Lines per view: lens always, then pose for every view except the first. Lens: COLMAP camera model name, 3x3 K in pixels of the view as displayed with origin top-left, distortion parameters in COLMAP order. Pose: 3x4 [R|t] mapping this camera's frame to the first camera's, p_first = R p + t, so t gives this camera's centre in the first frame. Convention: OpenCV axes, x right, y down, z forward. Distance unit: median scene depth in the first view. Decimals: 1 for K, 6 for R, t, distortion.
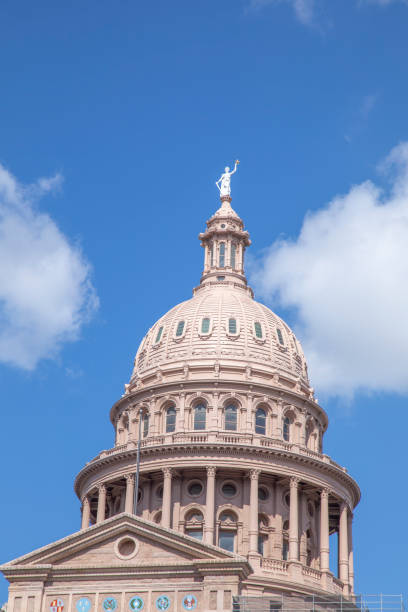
lens RADIAL K [[1757.7, 0, 204.0], [0, 1757.7, 306.0], [0, 0, 1]] dist [0.608767, 0.740506]
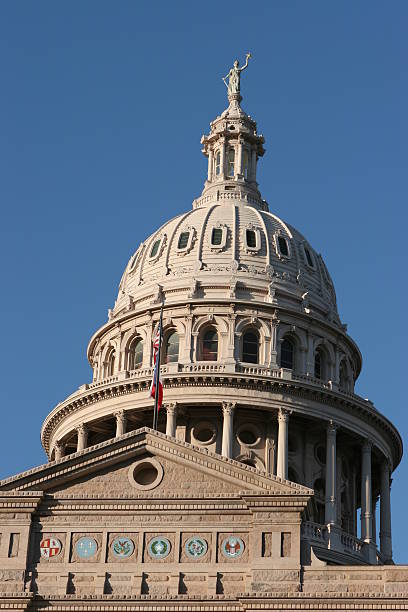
lens RADIAL K [[1740.1, 0, 204.0], [0, 1740.1, 306.0], [0, 0, 1]] dist [0.107023, 0.921694]
pose [[0.996482, 0.043682, 0.071527, -0.062261], [-0.040224, 0.997984, -0.049100, 0.084781], [-0.073527, 0.046050, 0.996229, 0.234852]]
